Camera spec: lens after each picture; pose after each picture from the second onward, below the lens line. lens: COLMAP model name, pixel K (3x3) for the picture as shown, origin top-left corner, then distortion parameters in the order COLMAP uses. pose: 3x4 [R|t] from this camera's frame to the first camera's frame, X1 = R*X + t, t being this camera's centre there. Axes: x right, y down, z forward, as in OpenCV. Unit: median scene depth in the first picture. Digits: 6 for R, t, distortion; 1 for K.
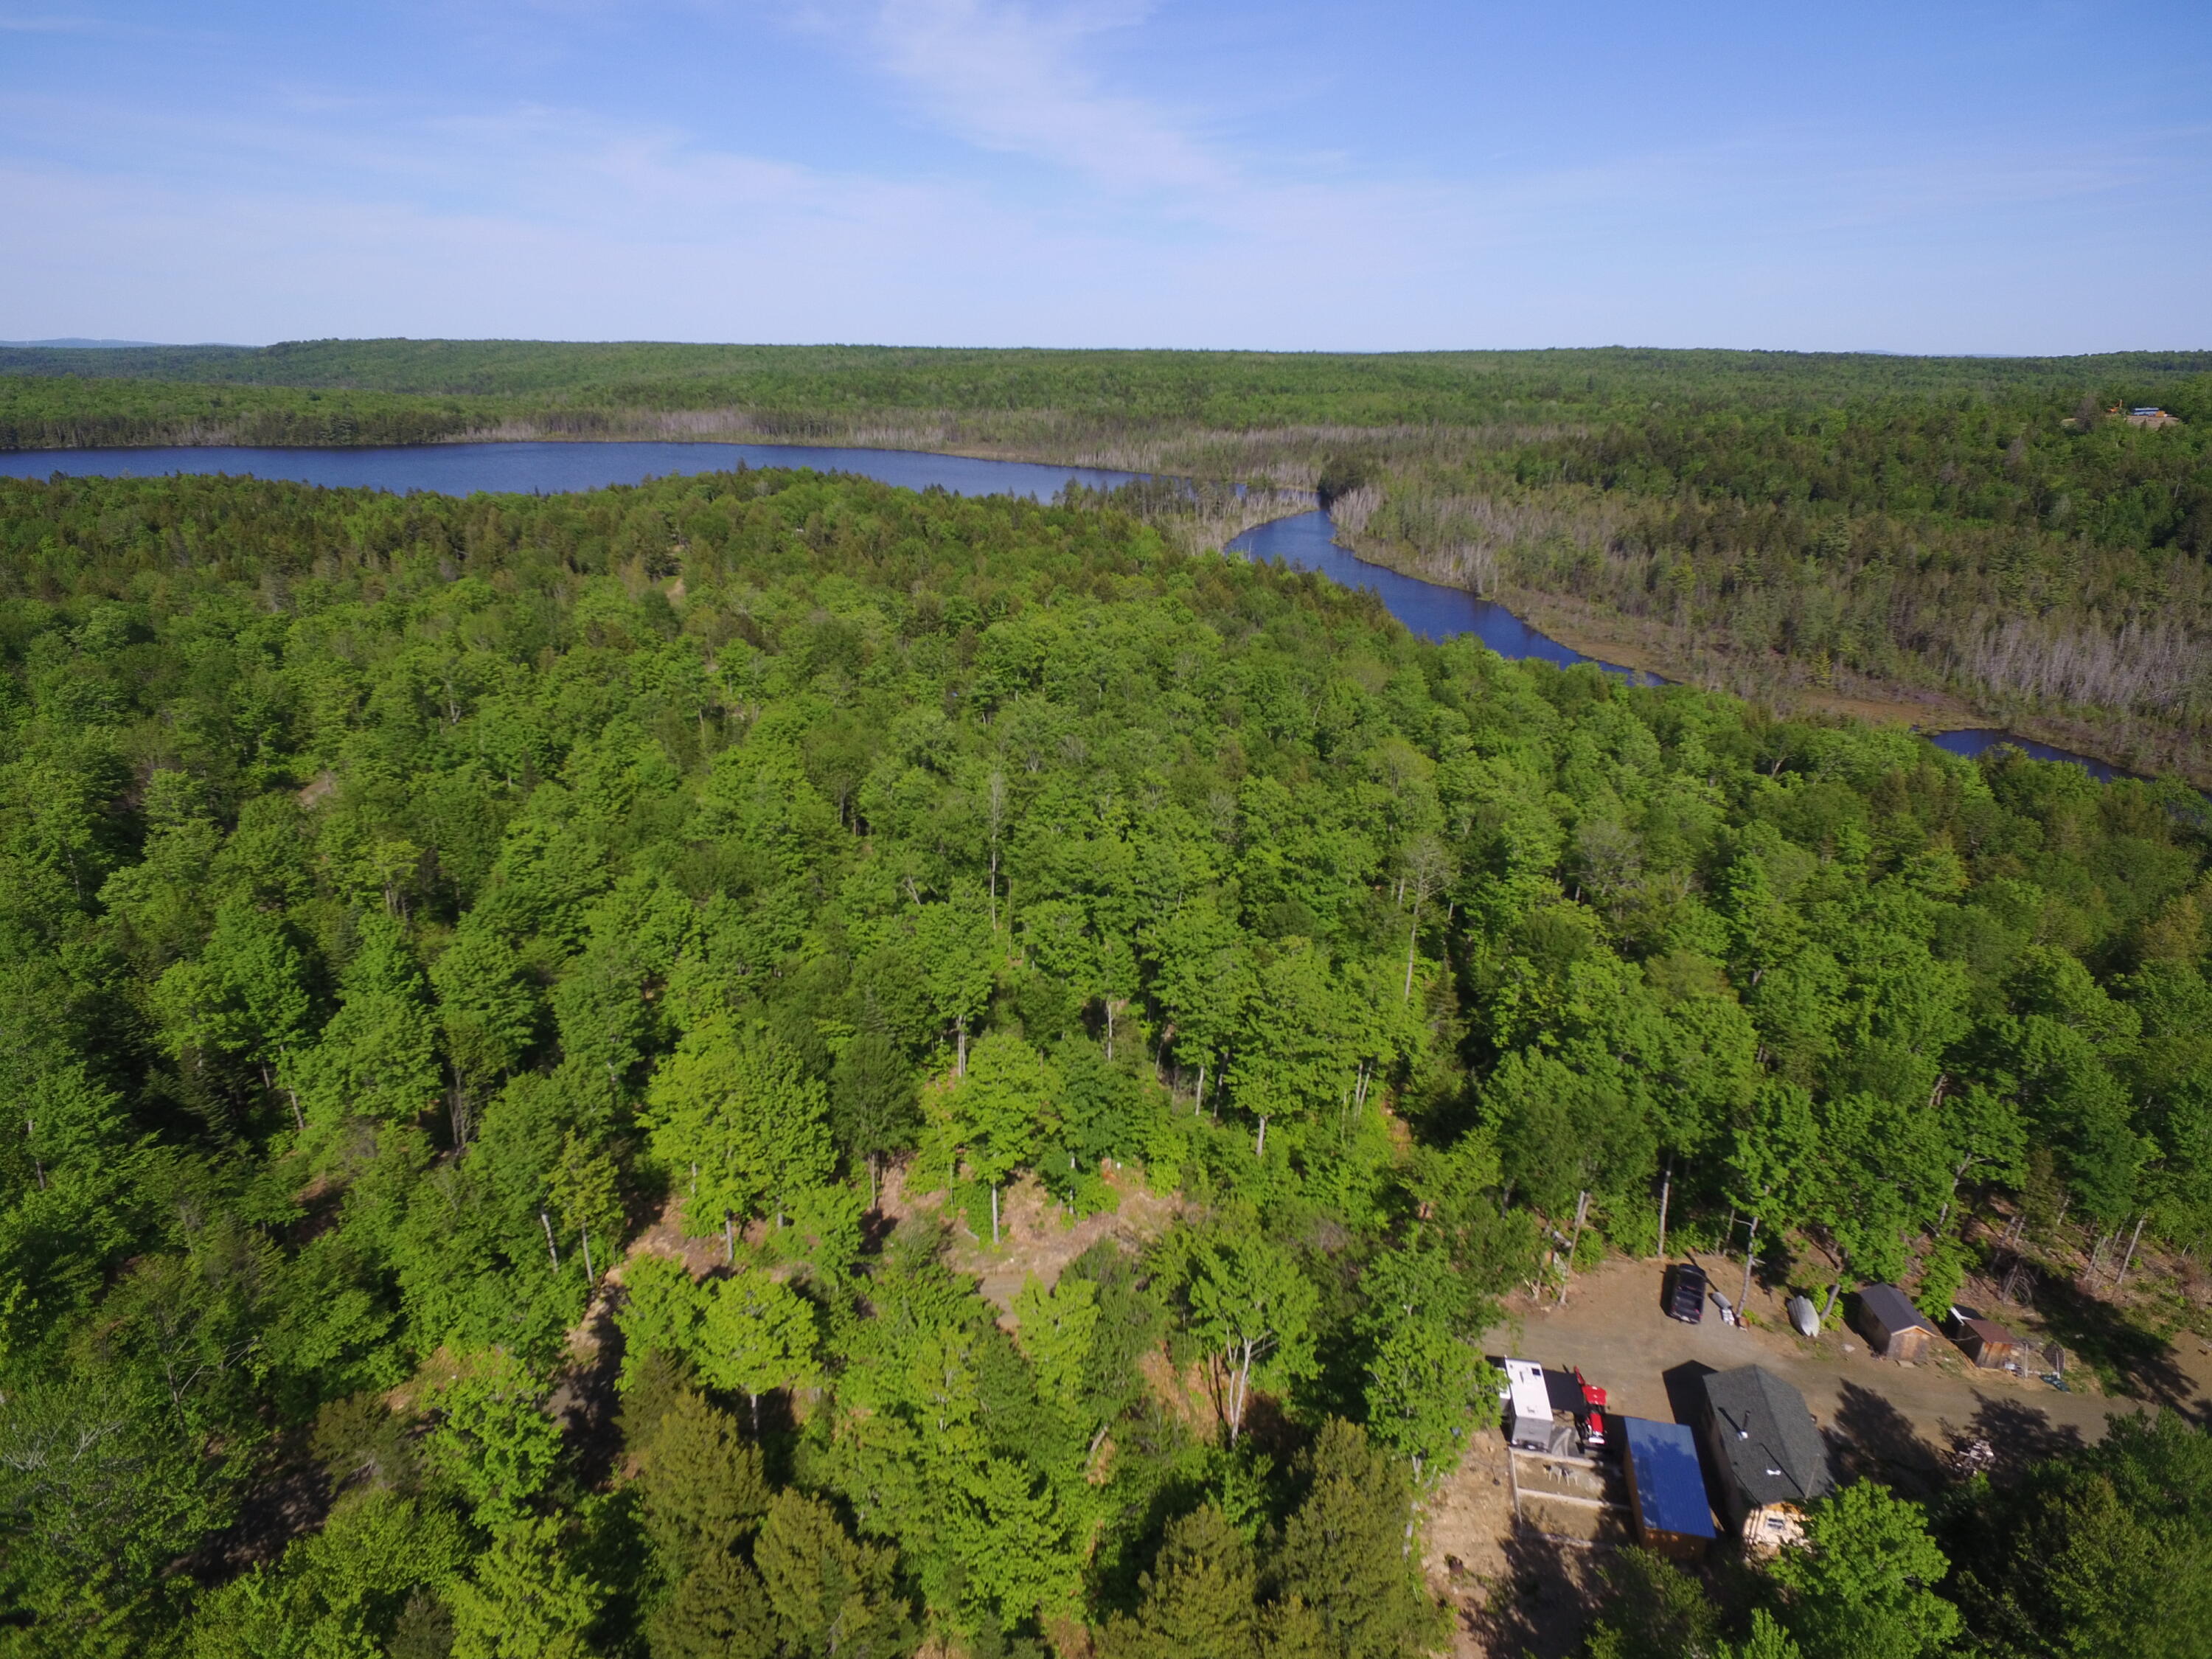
lens RADIAL K [[1271.8, 0, 1100.5], [0, 1271.8, 825.6], [0, 0, 1]] dist [-0.008923, 0.007115]
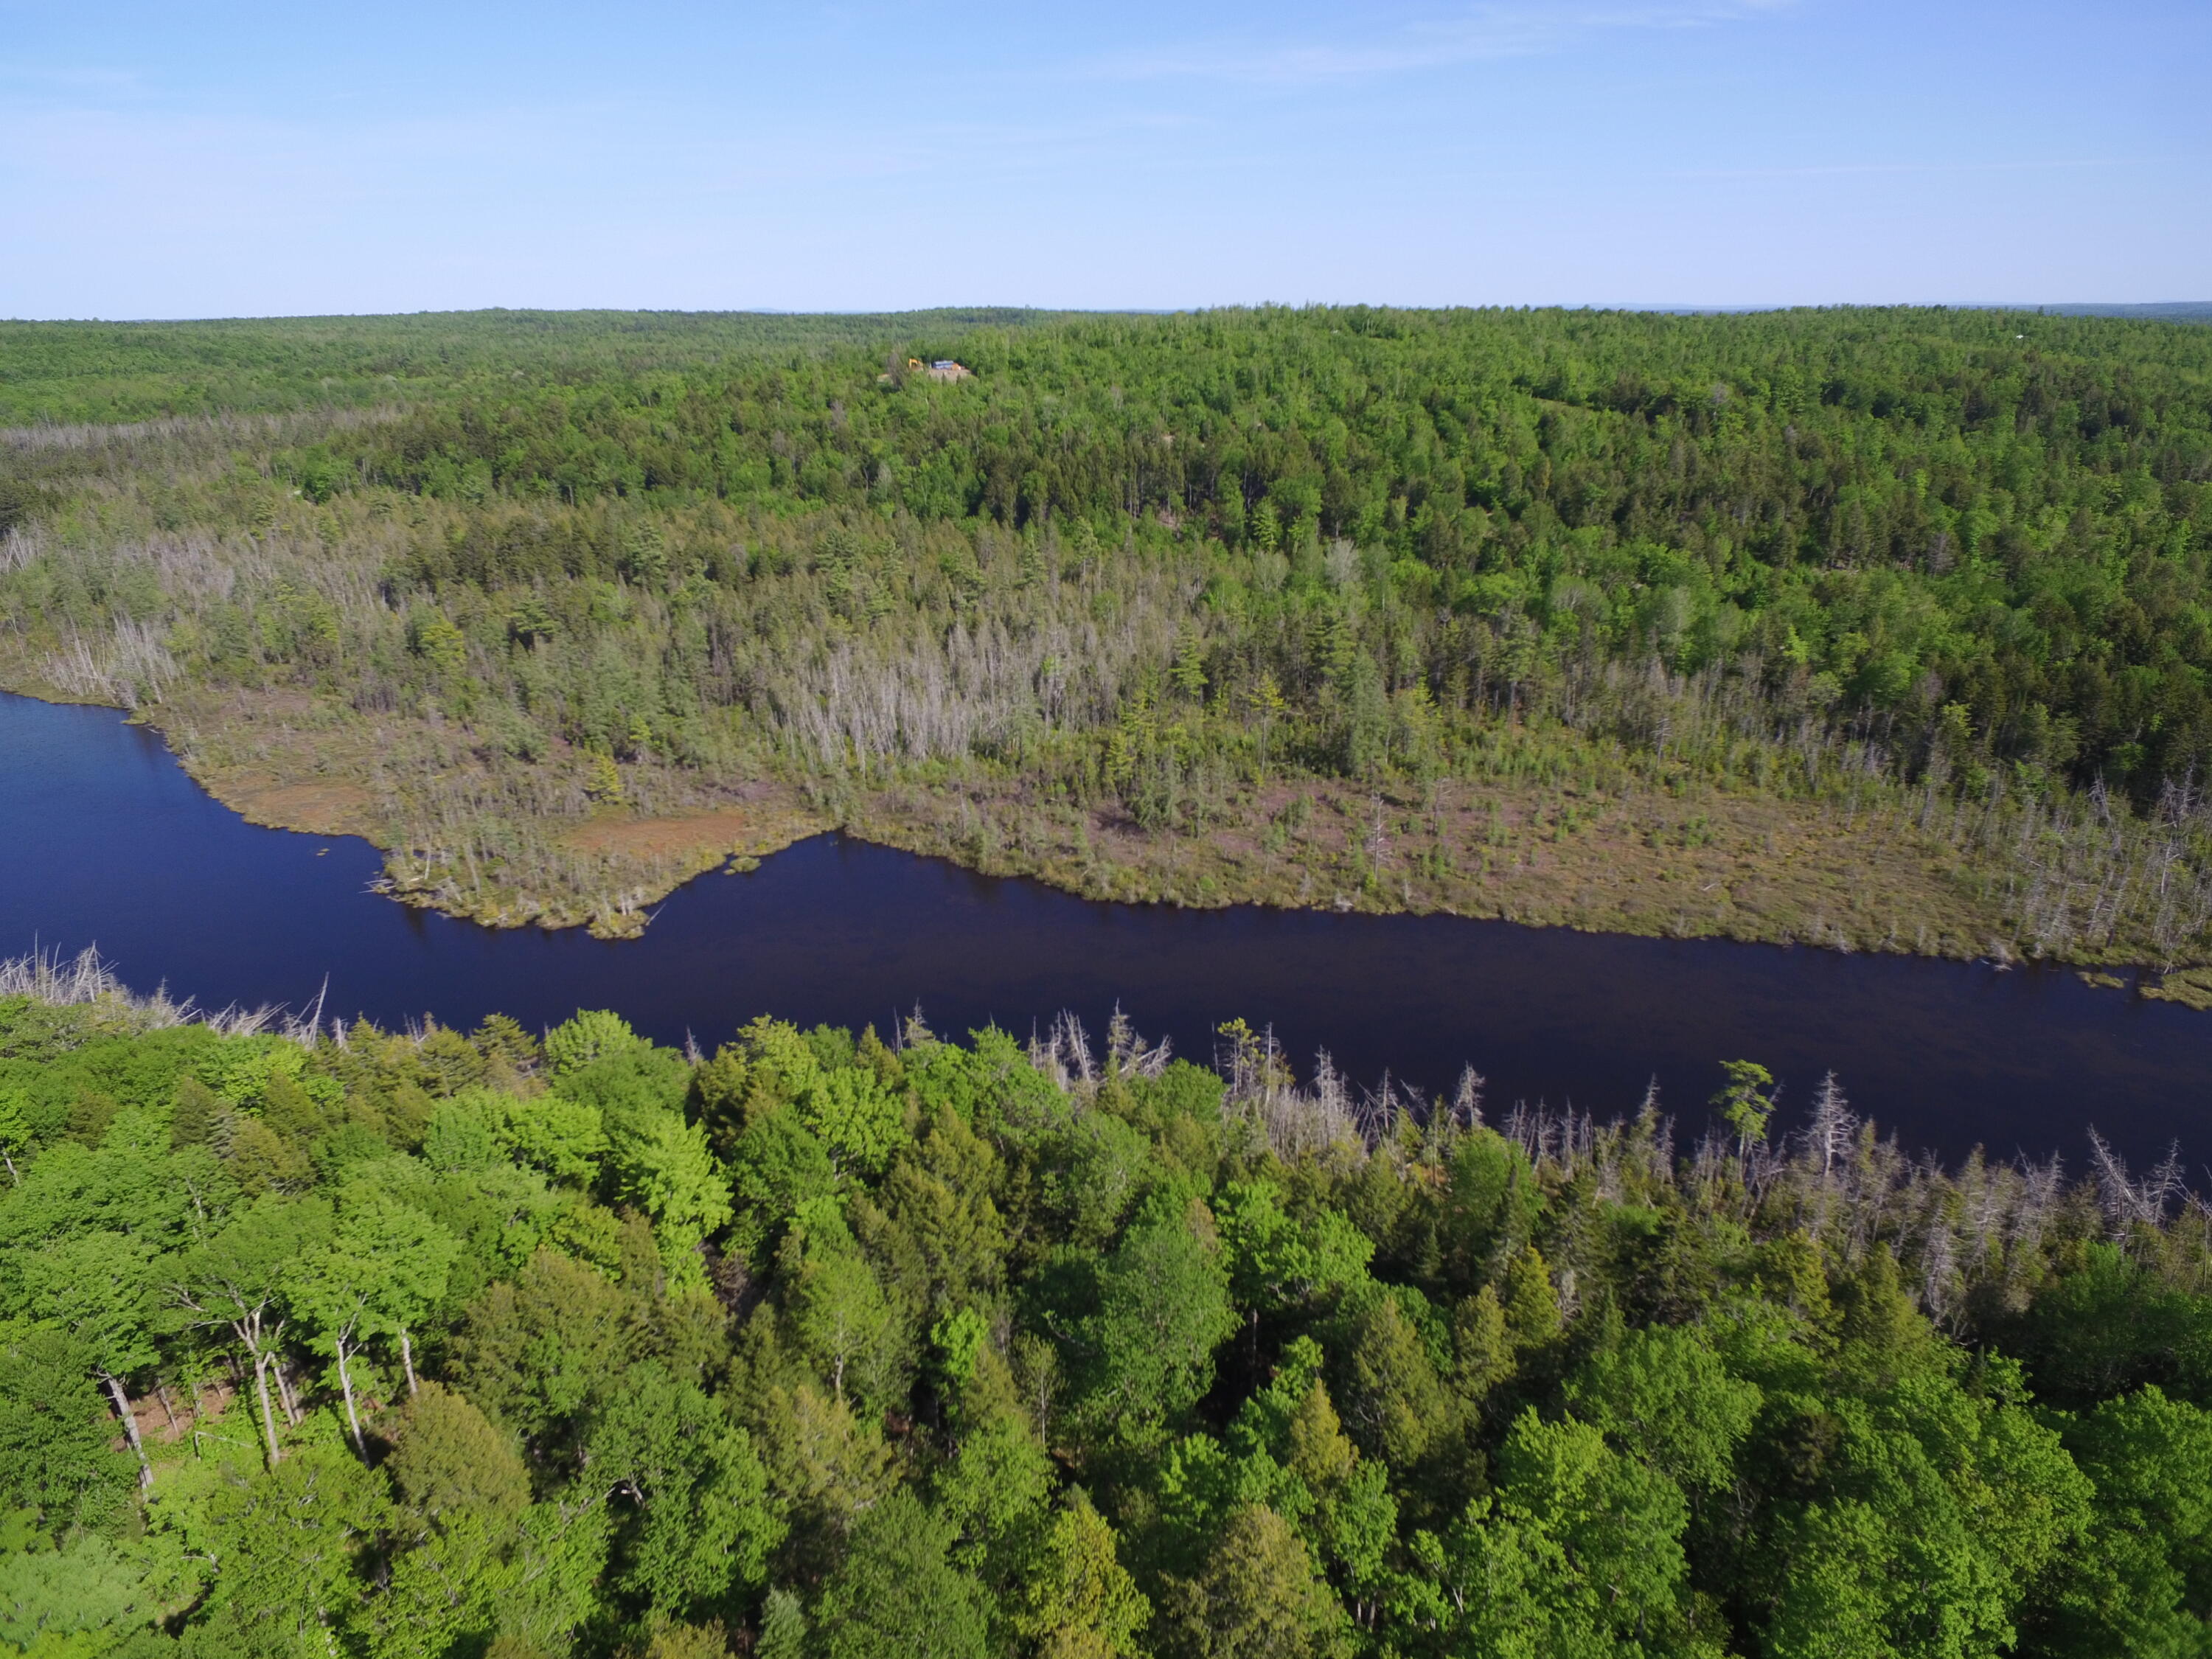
lens RADIAL K [[1271.8, 0, 1110.8], [0, 1271.8, 822.9], [0, 0, 1]] dist [-0.008923, 0.007115]
pose [[0.721727, -0.269910, 0.637384, 0.173472], [0.254318, 0.959835, 0.118486, -0.060688], [-0.643764, 0.076583, 0.761382, 0.165006]]
